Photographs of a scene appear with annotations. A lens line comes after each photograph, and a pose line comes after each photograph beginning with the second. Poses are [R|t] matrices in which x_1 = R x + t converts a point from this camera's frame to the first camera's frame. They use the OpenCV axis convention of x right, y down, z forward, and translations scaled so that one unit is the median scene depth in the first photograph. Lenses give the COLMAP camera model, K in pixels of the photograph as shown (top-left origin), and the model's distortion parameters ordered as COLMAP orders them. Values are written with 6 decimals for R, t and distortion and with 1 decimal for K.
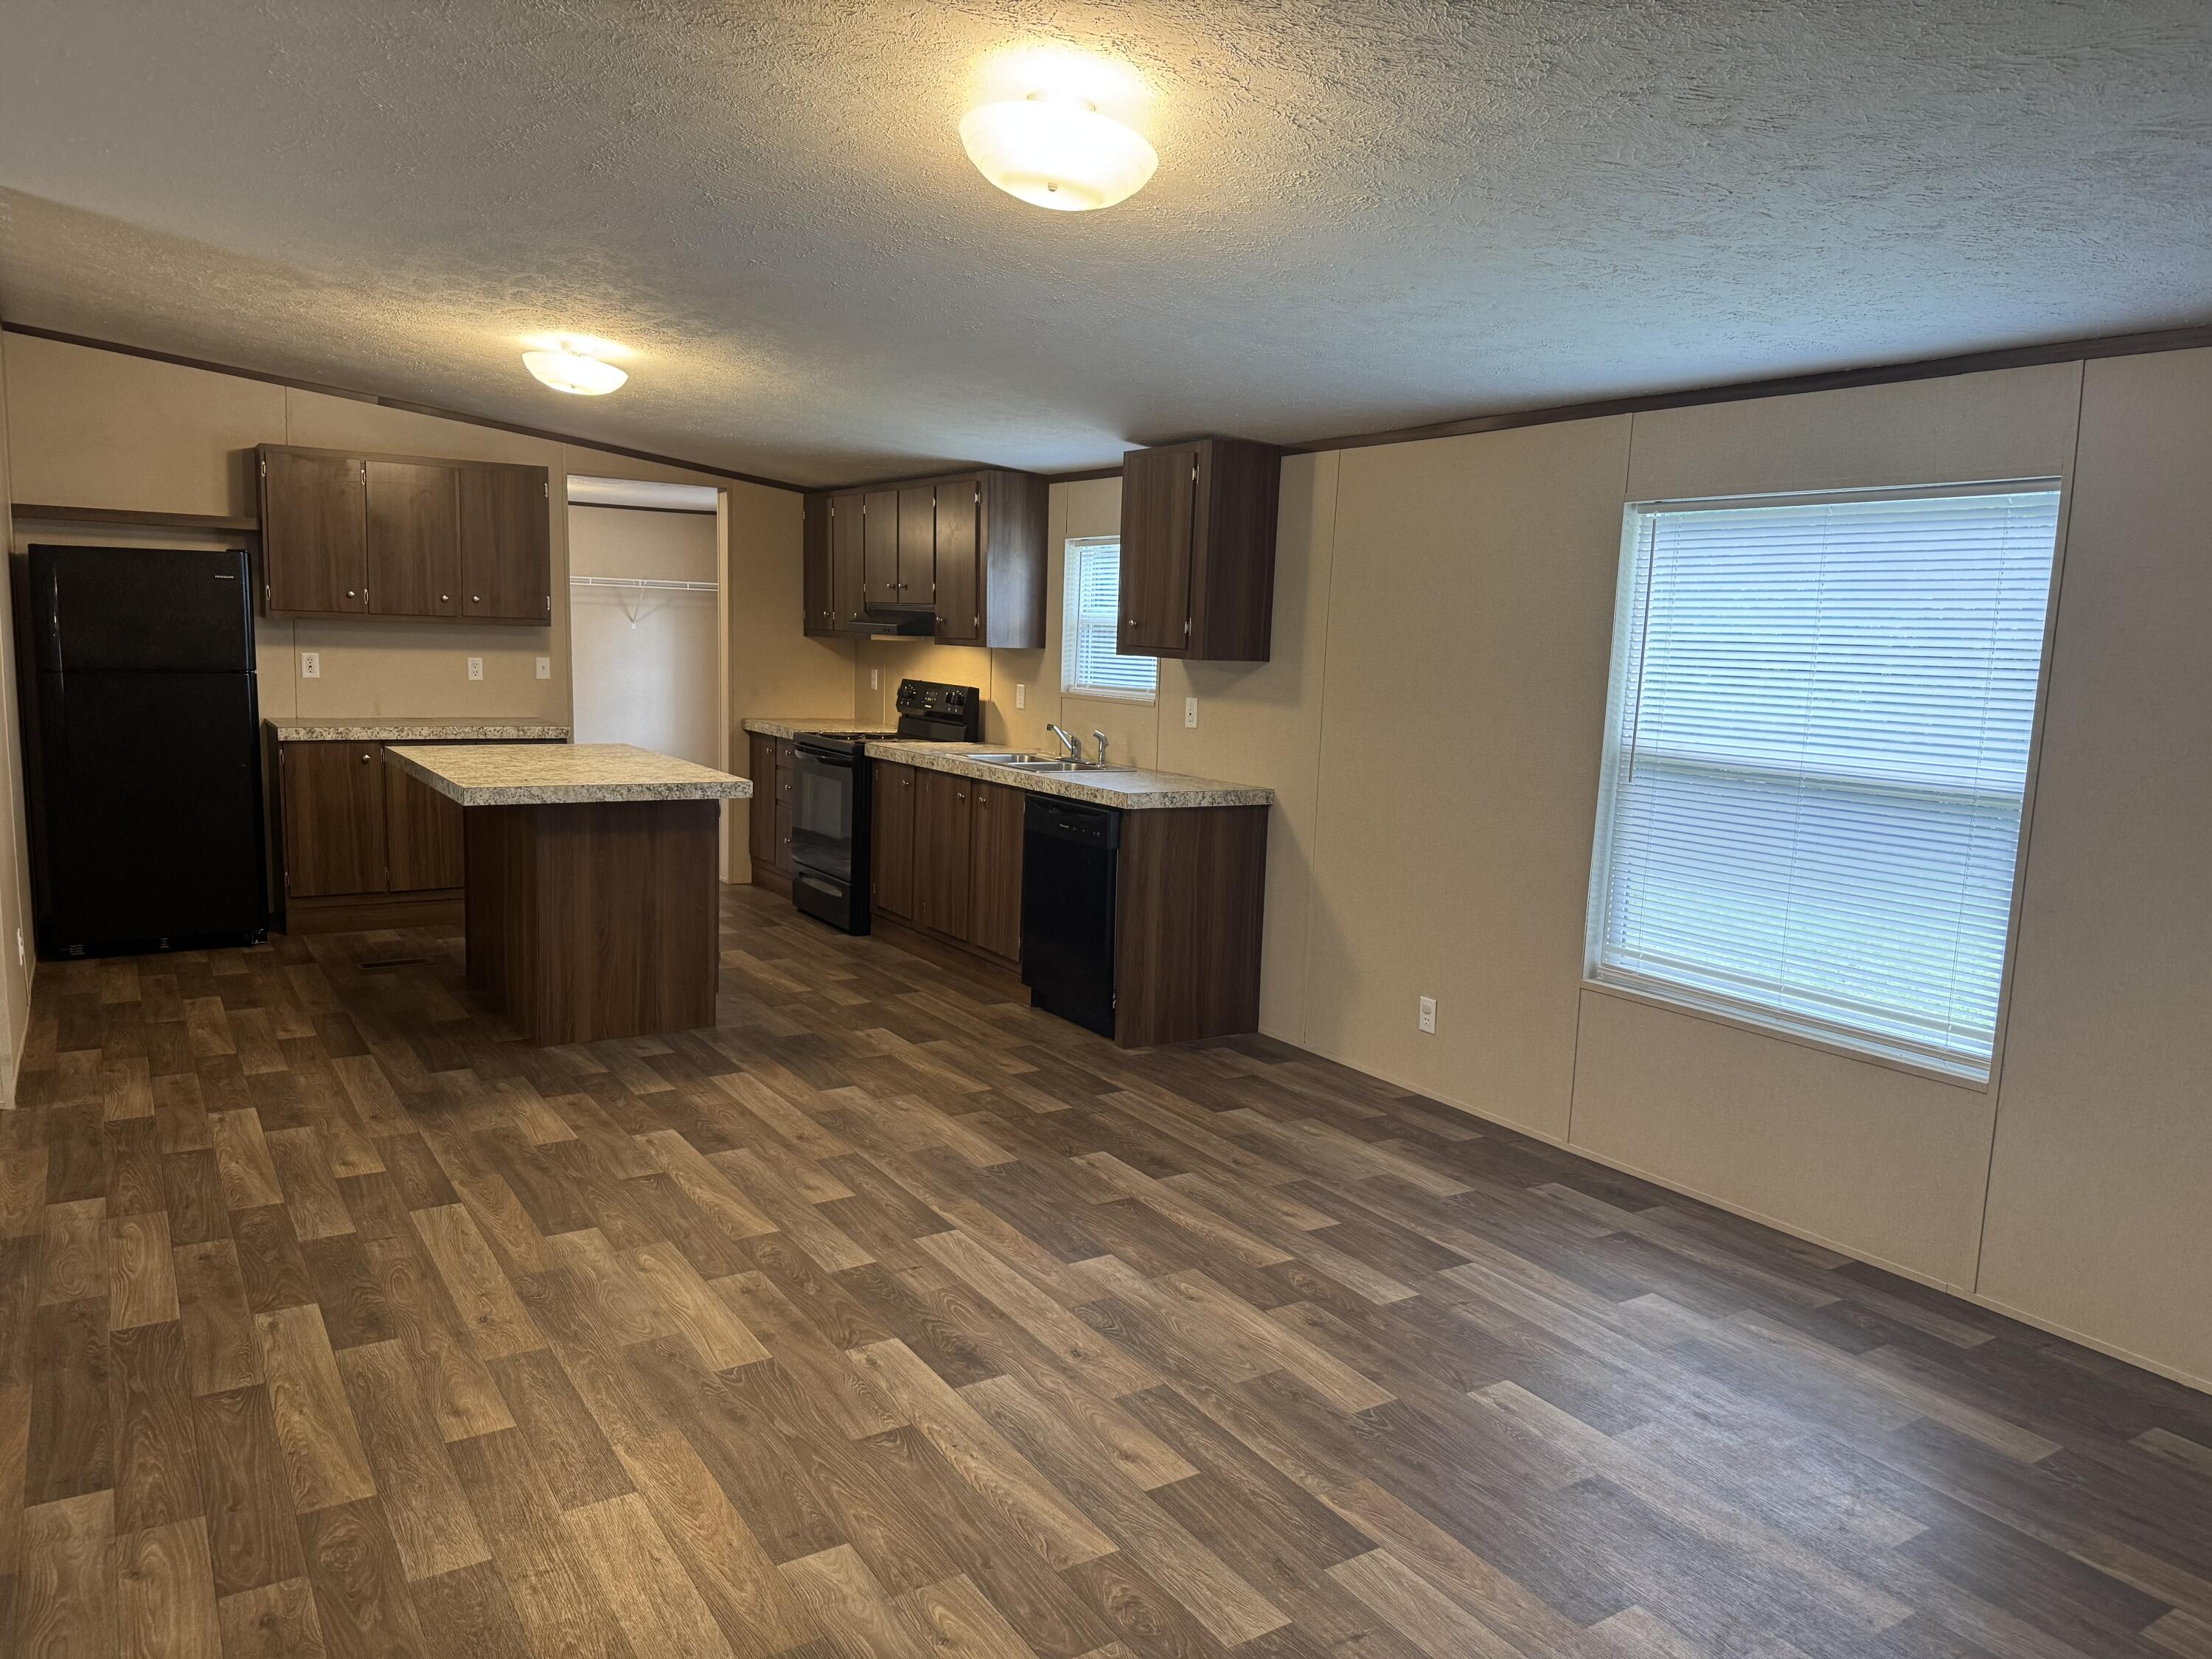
lens RADIAL K [[1542.9, 0, 1116.6], [0, 1542.9, 837.3], [0, 0, 1]] dist [0.114336, -0.152835]
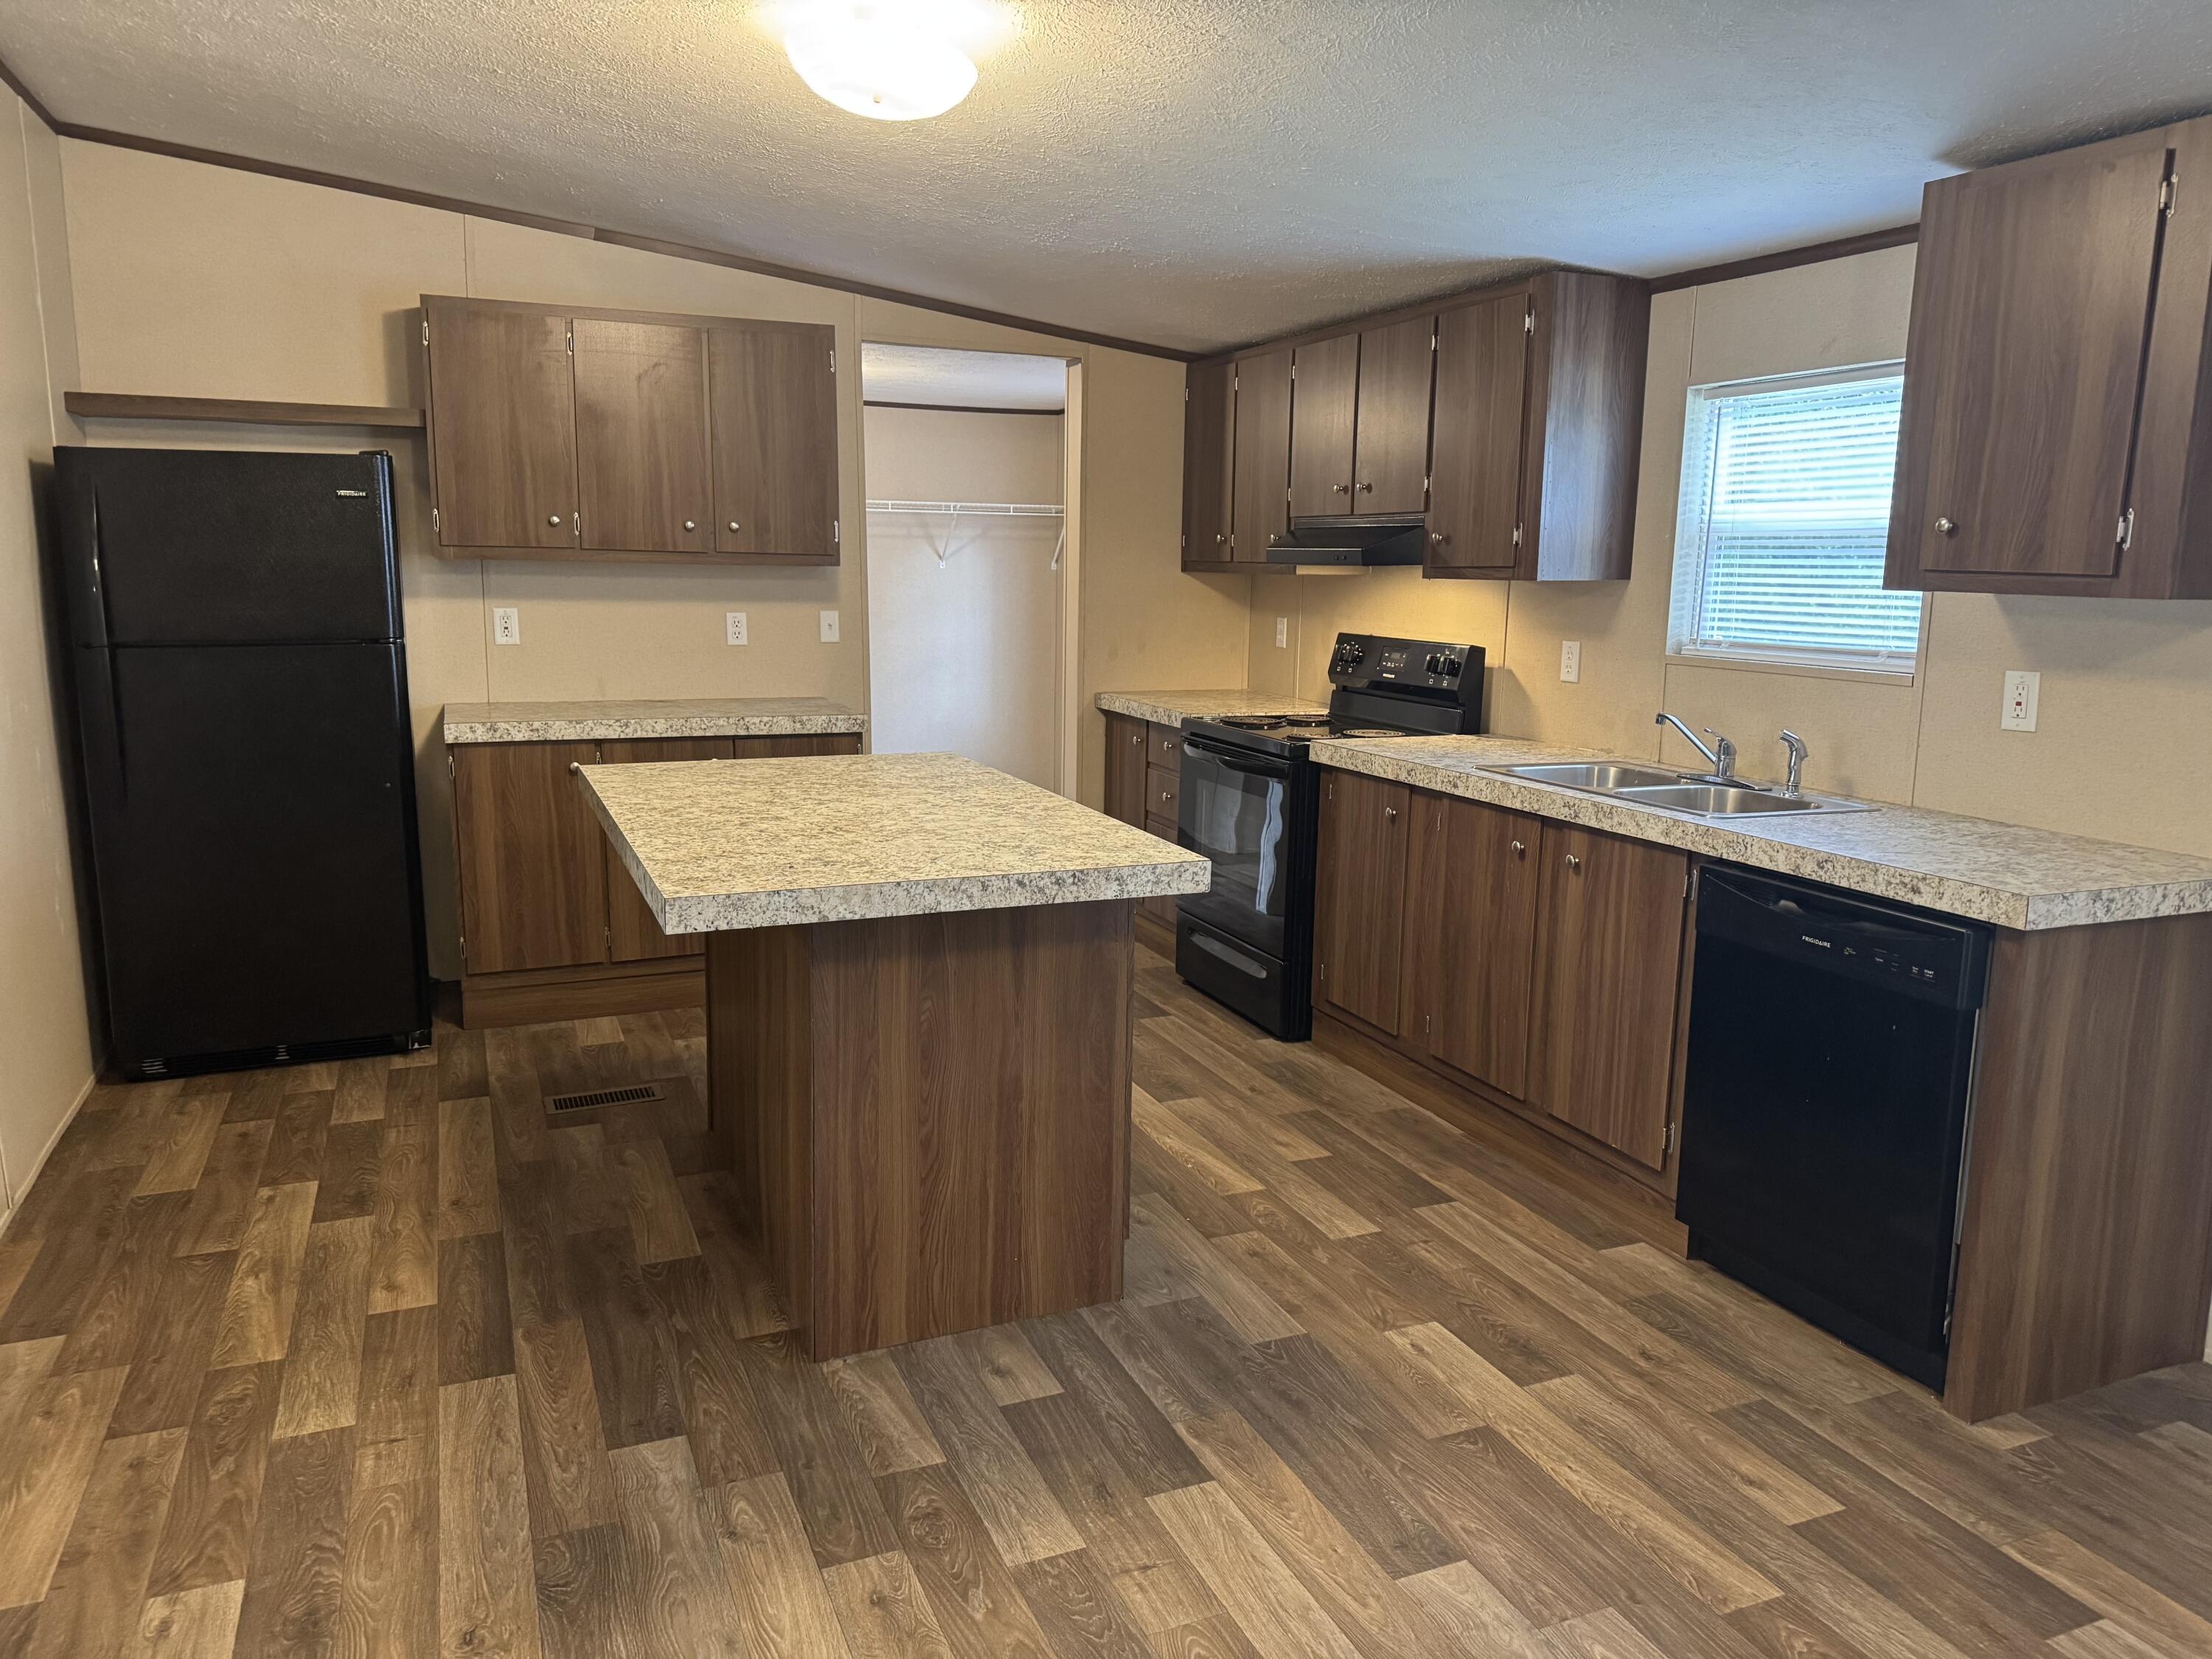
lens RADIAL K [[1554.8, 0, 1128.0], [0, 1554.8, 796.3], [0, 0, 1]] dist [0.161398, -0.159410]
pose [[0.986294, 0.005380, -0.164907, -0.164153], [-0.002754, 0.999866, 0.016154, -0.060604], [0.164972, -0.015479, 0.986177, 0.455621]]
